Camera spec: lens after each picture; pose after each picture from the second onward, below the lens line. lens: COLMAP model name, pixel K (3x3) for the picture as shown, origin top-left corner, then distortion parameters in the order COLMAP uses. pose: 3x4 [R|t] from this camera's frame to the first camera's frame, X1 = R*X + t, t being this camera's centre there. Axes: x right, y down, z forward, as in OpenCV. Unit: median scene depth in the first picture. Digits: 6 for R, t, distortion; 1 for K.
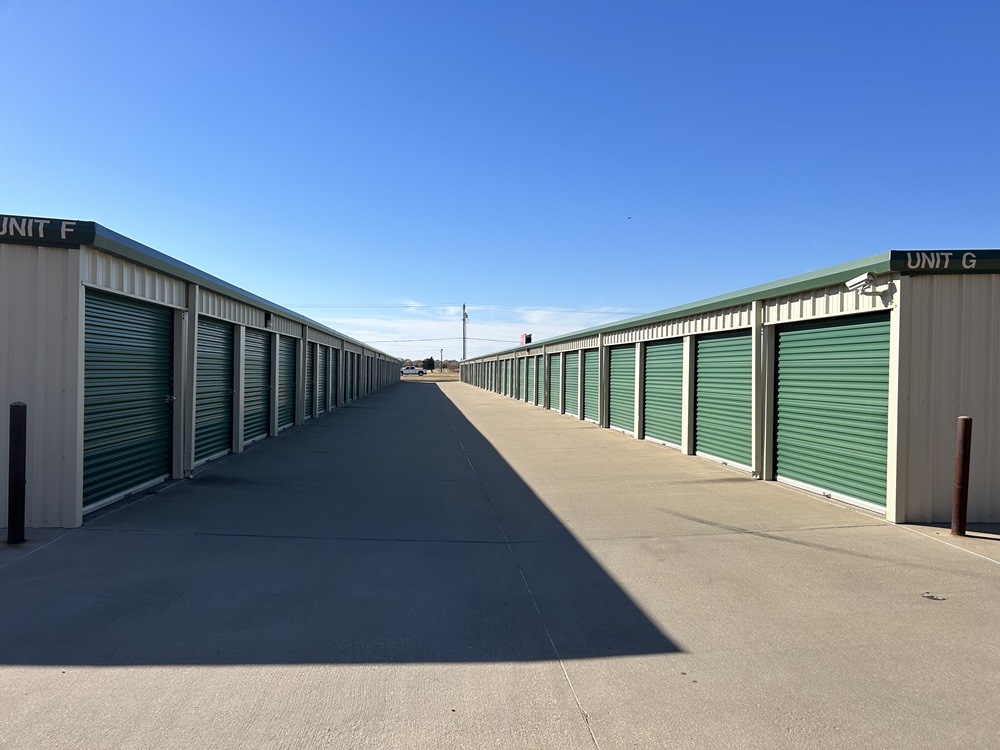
lens RADIAL K [[772.8, 0, 500.0], [0, 772.8, 375.0], [0, 0, 1]] dist [0.083142, -0.118025]
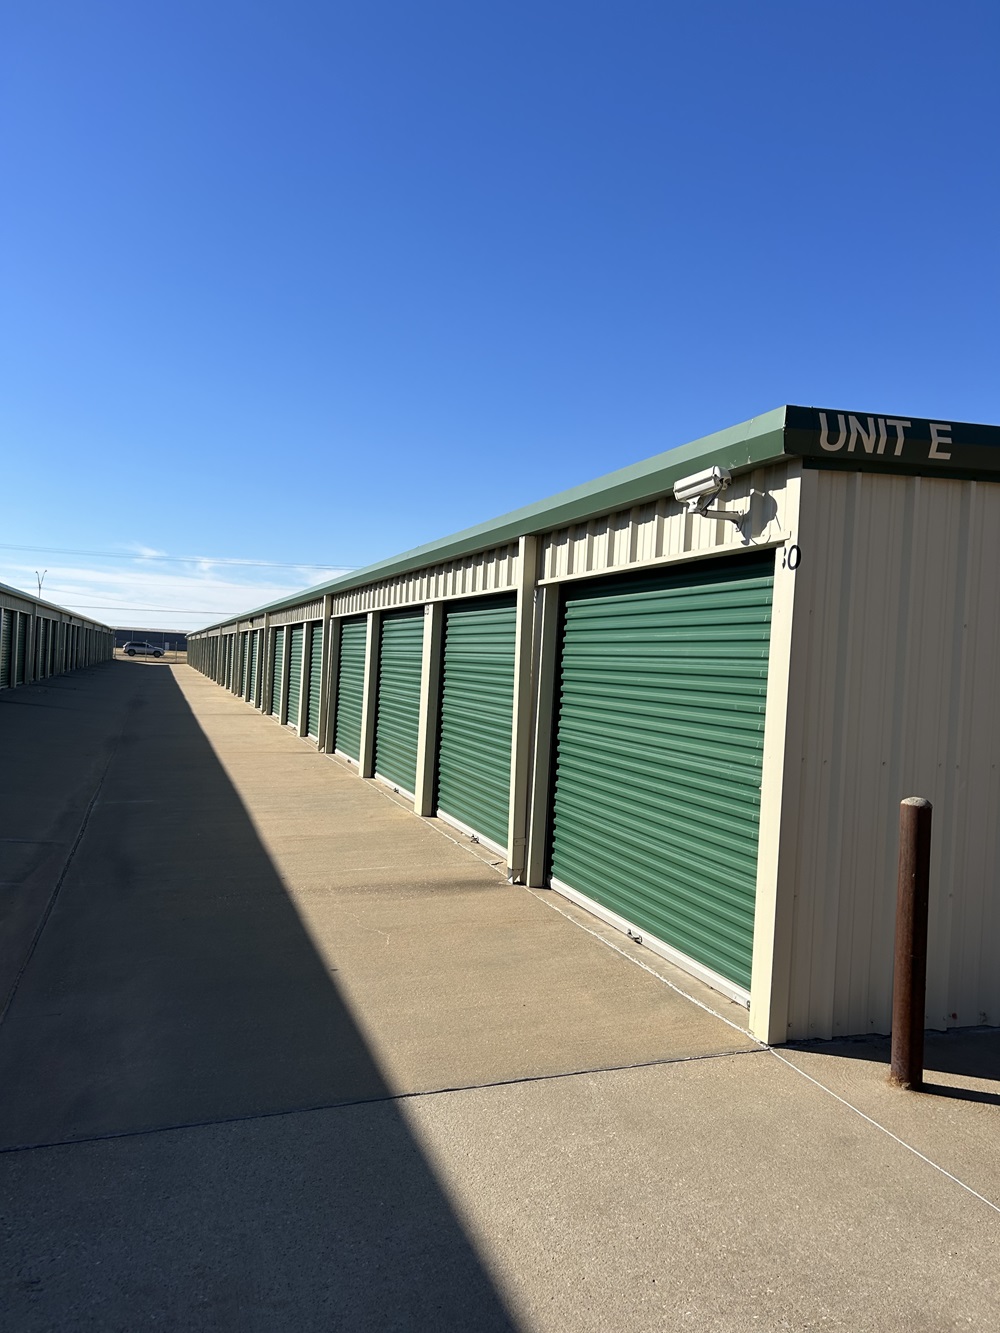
lens RADIAL K [[1015.8, 0, 496.3], [0, 1015.8, 675.6], [0, 0, 1]] dist [0.175109, -0.391826]
pose [[0.975027, 0.035187, 0.219283, 0.143224], [-0.038306, 0.999216, 0.009989, -0.008016], [-0.218759, -0.018139, 0.975610, 0.302089]]
